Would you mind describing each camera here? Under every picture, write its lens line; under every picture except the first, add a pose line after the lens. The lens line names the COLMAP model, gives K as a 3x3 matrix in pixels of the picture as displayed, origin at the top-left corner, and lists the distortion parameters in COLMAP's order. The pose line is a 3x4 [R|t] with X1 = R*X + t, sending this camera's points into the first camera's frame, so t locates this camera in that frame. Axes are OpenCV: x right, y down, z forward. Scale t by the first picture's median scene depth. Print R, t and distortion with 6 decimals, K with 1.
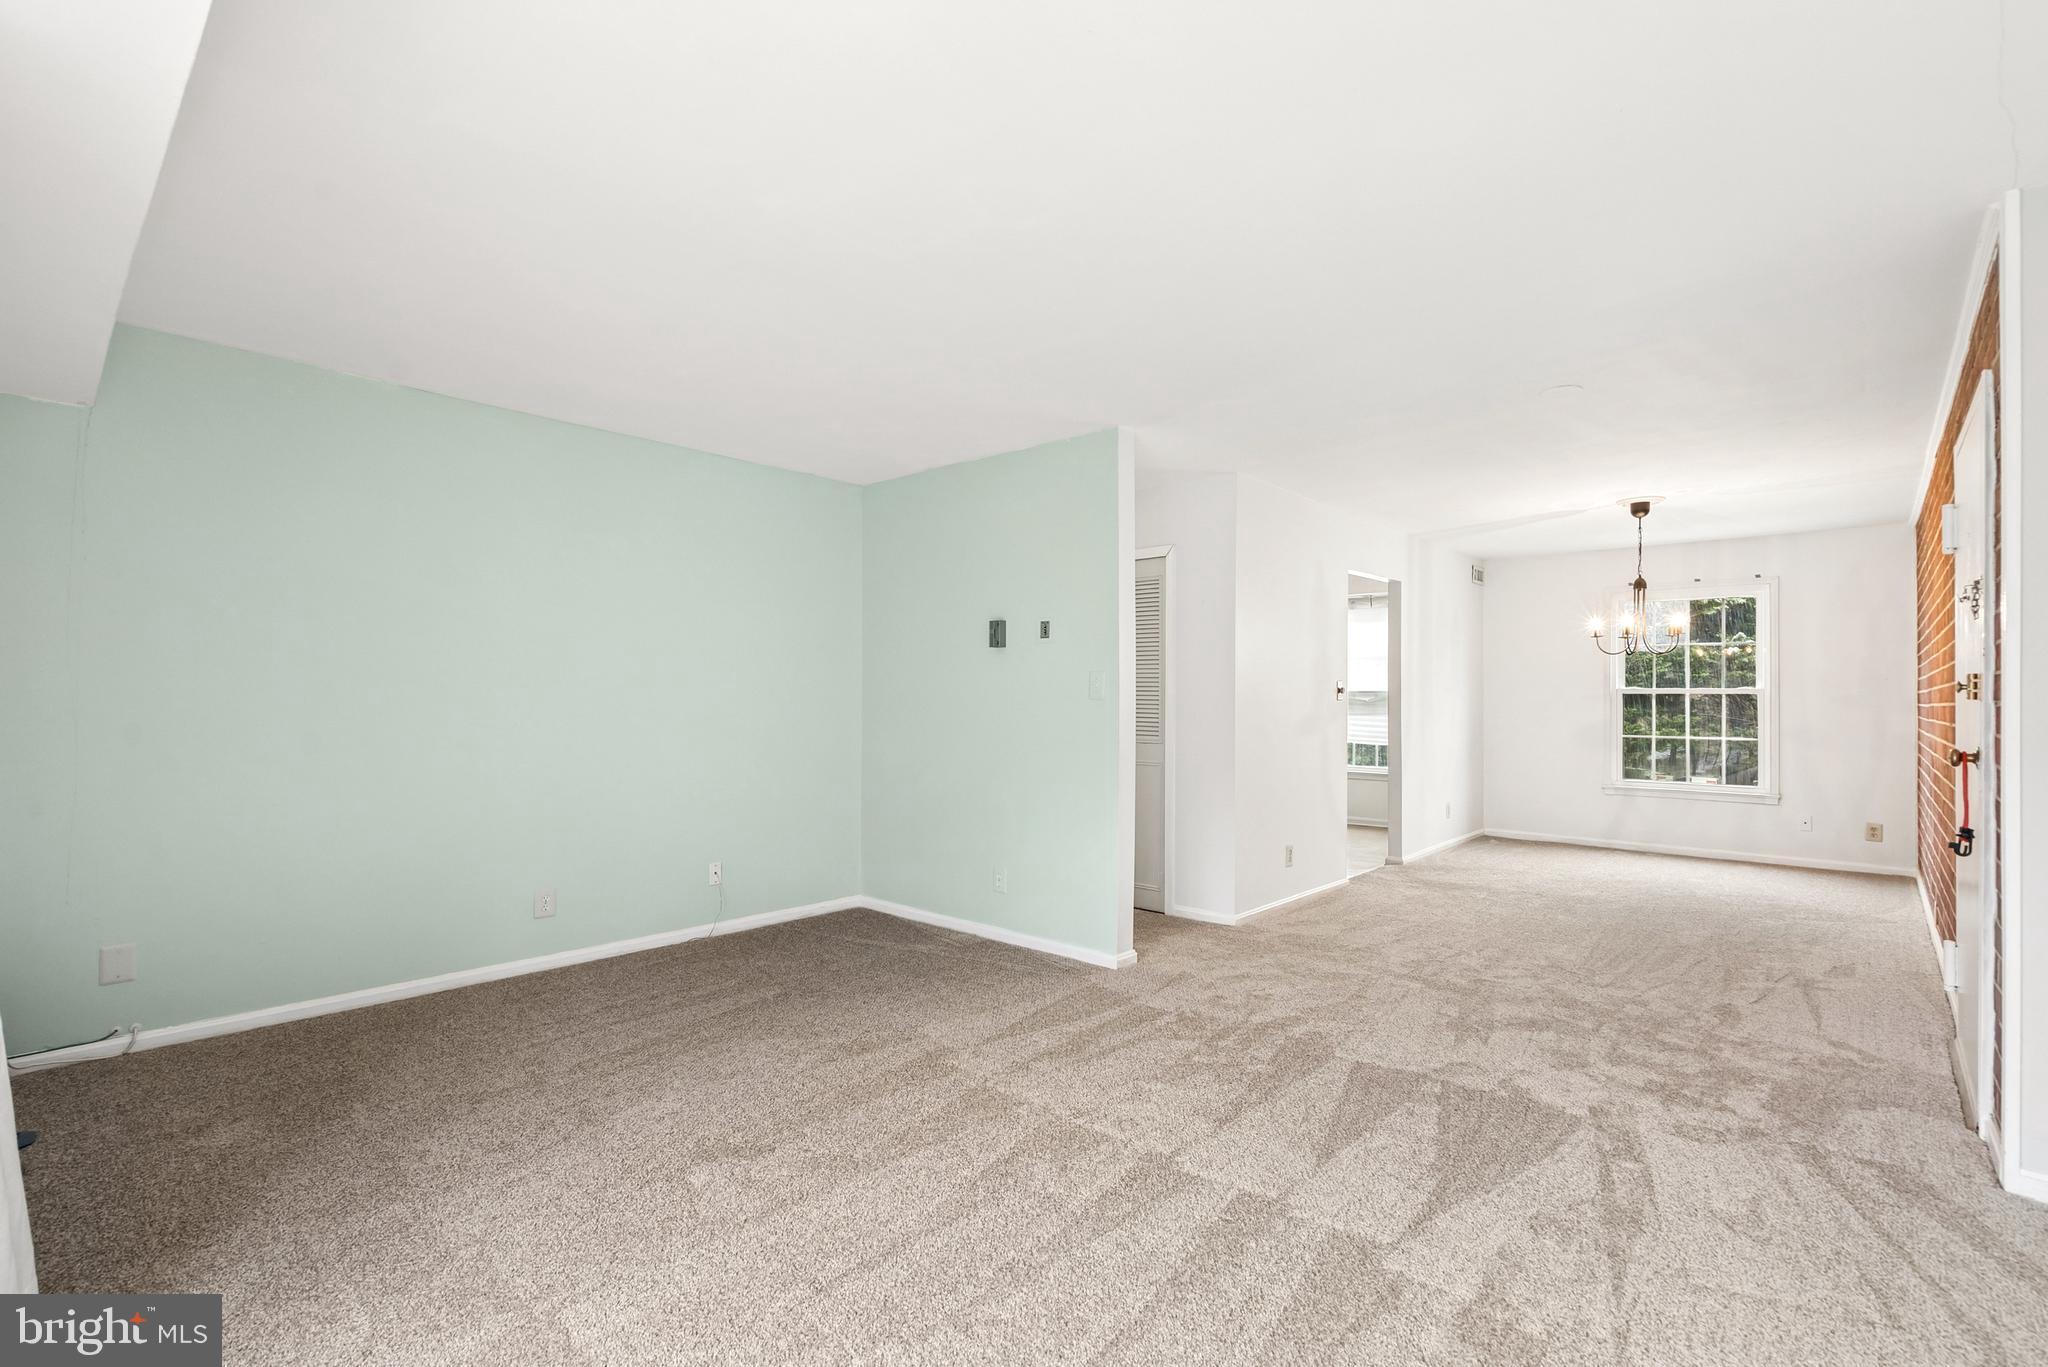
lens RADIAL K [[932.5, 0, 1024.0], [0, 932.5, 683.5], [0, 0, 1]] dist [-0.003121, 0.000707]
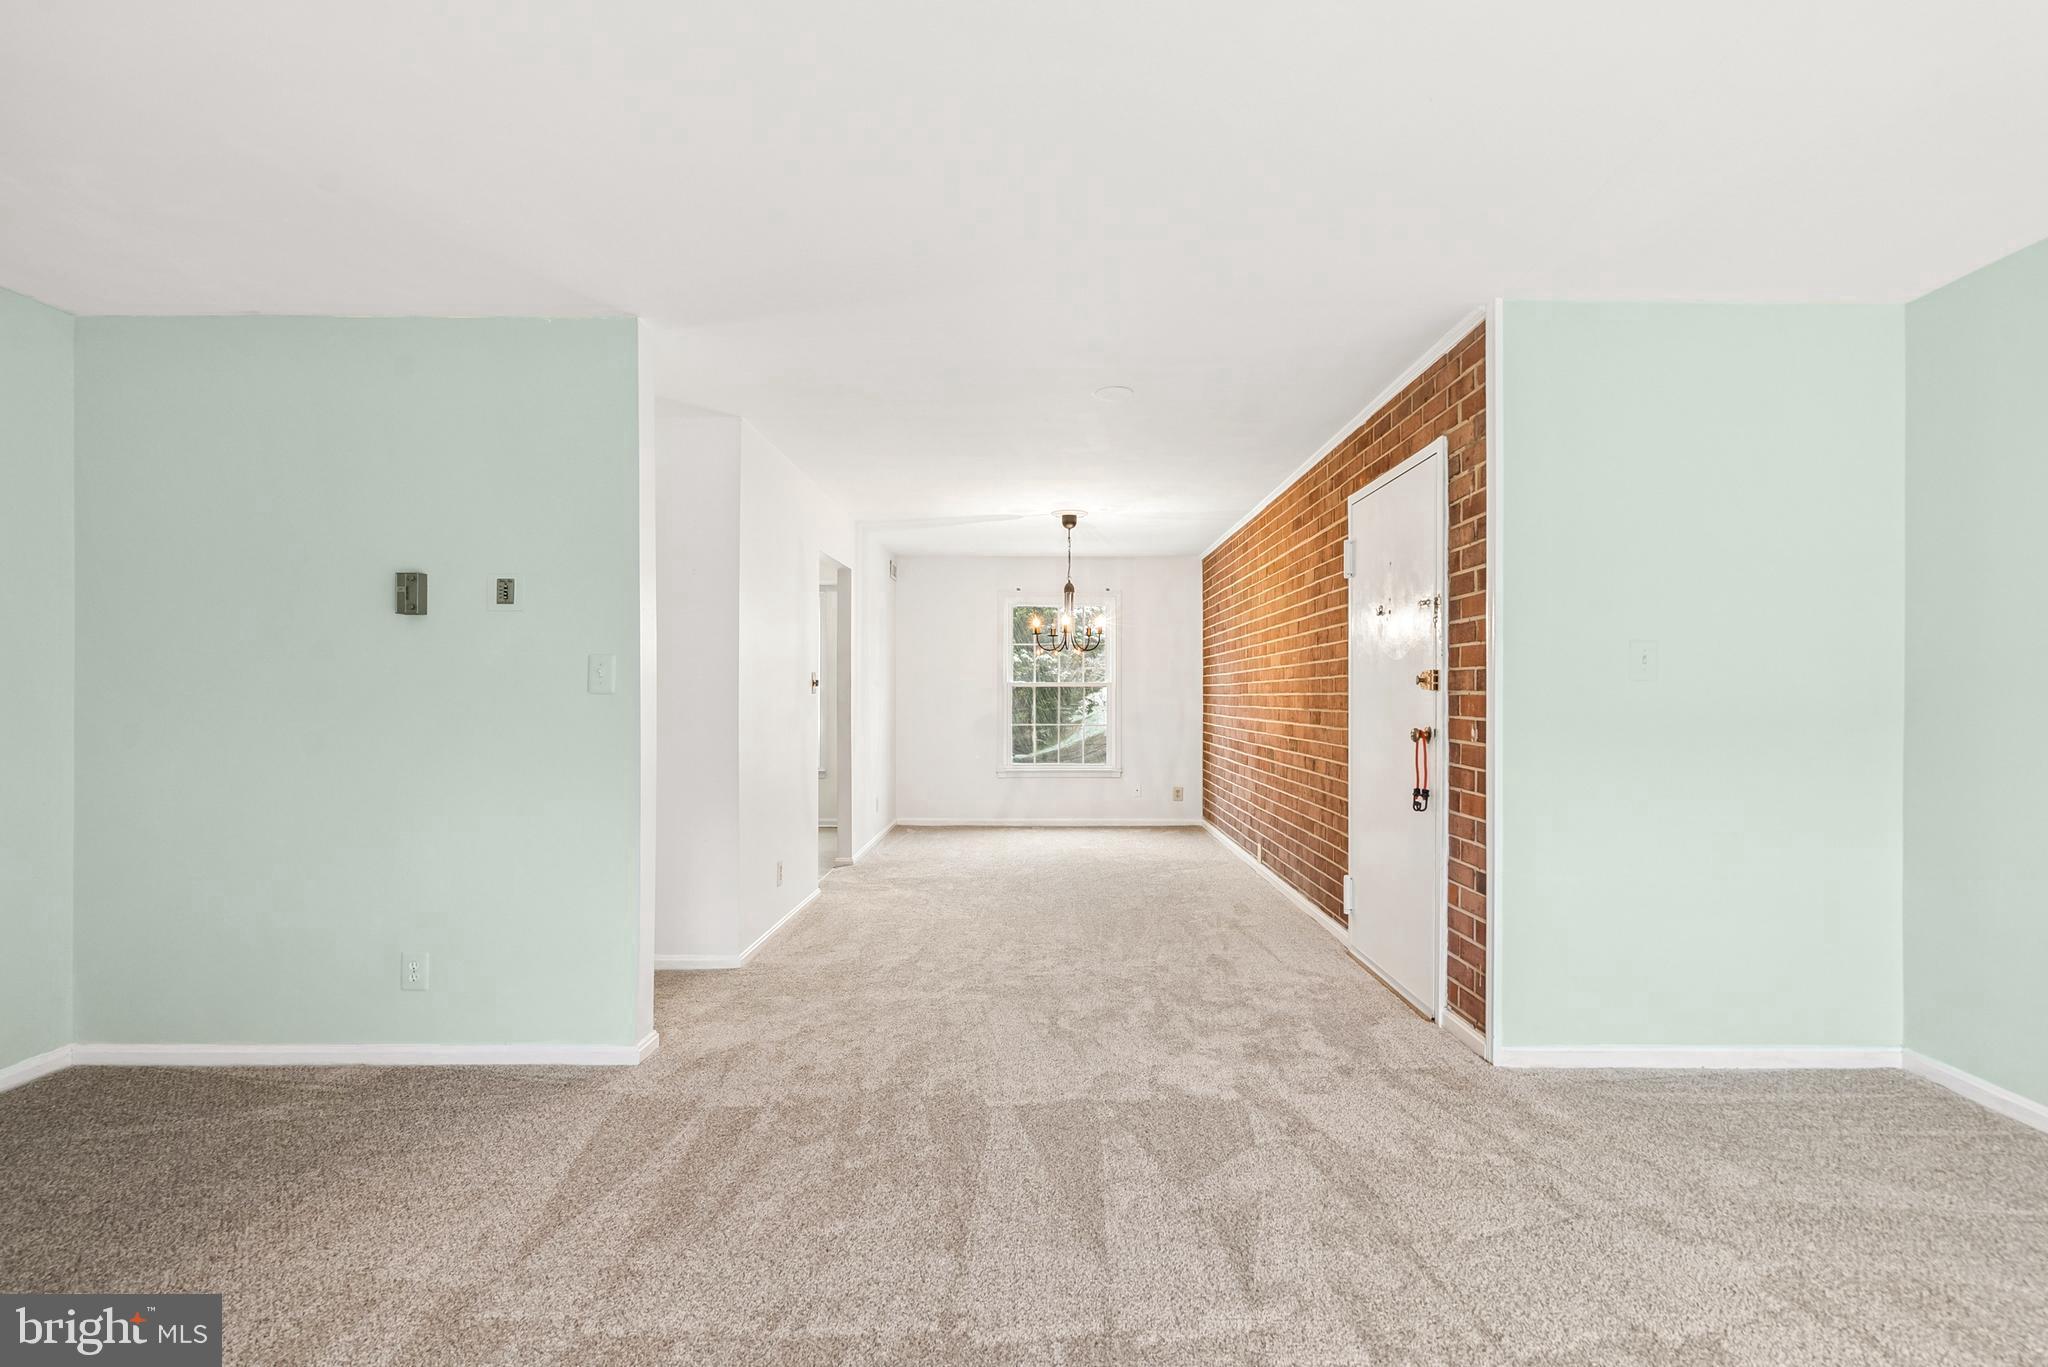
lens RADIAL K [[939.0, 0, 1046.5], [0, 939.0, 686.5], [0, 0, 1]] dist [-0.004325, 0.001301]
pose [[0.738582, 0.000337, 0.674164, -0.154536], [-0.006550, 0.999956, 0.006676, 0.004710], [-0.674132, -0.009347, 0.738552, 0.241205]]
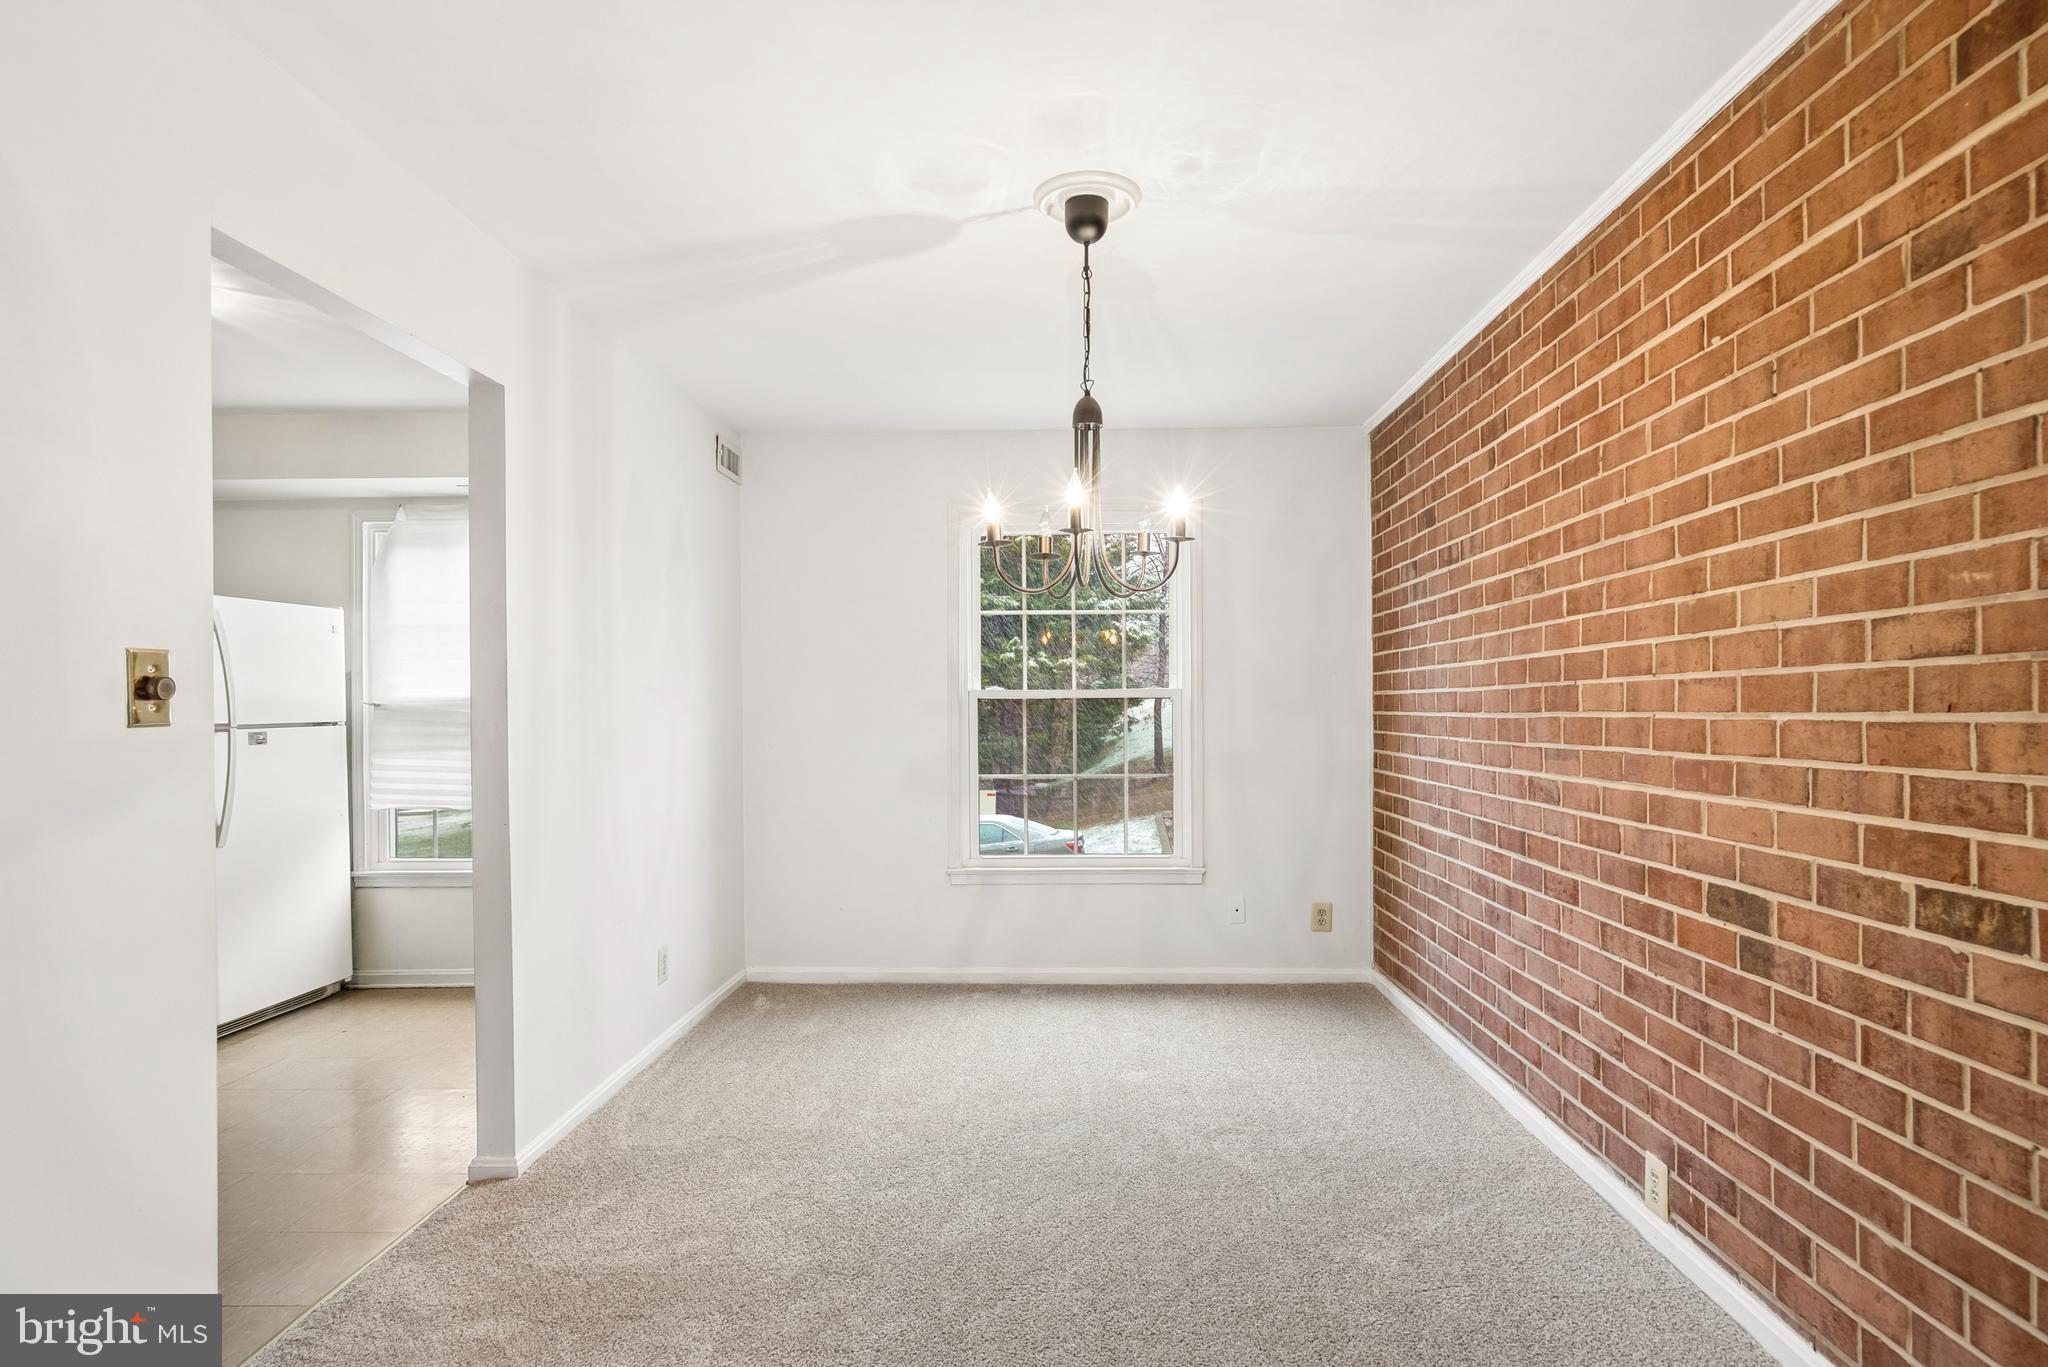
lens RADIAL K [[1058.4, 0, 1048.9], [0, 1058.4, 713.1], [0, 0, 1]] dist [0.001190, 0.000320]
pose [[0.755518, -0.014130, 0.654975, 0.467279], [0.001505, 0.999802, 0.019834, 0.012089], [-0.655126, -0.013999, 0.755390, 0.881115]]
